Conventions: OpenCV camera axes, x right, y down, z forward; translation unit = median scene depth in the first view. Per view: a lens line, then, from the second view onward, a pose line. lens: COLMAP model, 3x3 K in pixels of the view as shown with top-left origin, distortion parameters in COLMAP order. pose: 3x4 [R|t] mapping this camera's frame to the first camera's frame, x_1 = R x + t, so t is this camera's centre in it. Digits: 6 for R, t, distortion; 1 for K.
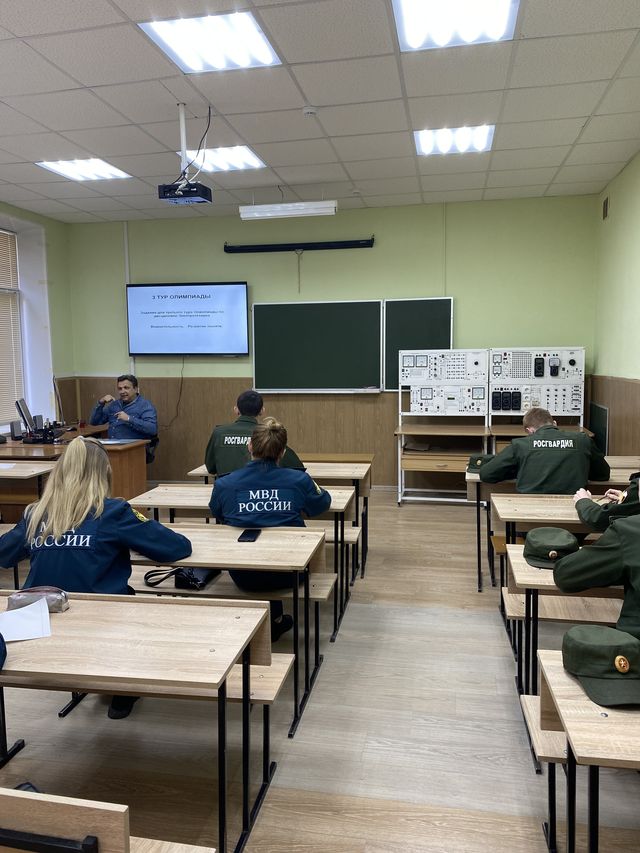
lens RADIAL K [[651.2, 0, 320.0], [0, 651.2, 426.5], [0, 0, 1]] dist [0.063685, -0.070916]
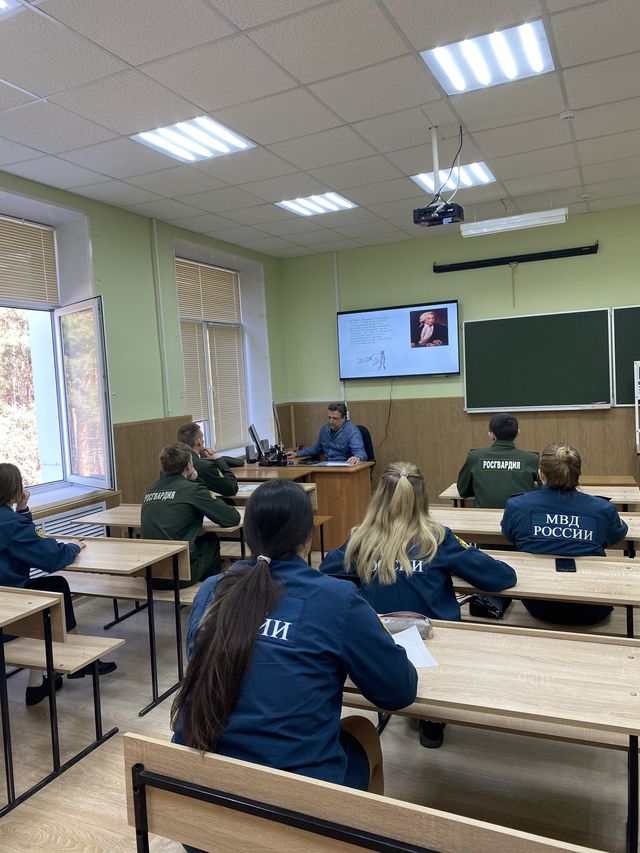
lens RADIAL K [[651.2, 0, 320.0], [0, 651.2, 426.5], [0, 0, 1]] dist [0.063685, -0.070916]
pose [[0.971619, -0.024249, -0.235305, -0.096905], [0.016841, 0.999299, -0.033439, -0.001935], [0.235951, 0.028528, 0.971346, -0.001074]]
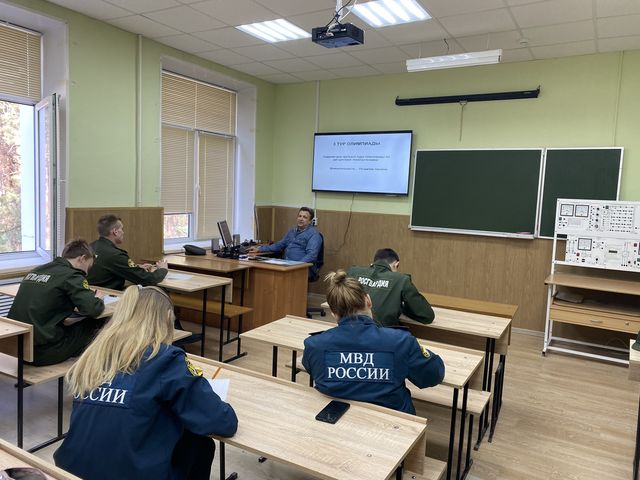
lens RADIAL K [[488.6, 0, 320.3], [0, 488.6, 236.1], [0, 0, 1]] dist [0.063685, -0.070916]
pose [[0.942778, 0.081088, -0.323410, 0.029291], [-0.089094, 0.995973, -0.010001, -0.020349], [0.321297, 0.038242, 0.946206, 0.175961]]
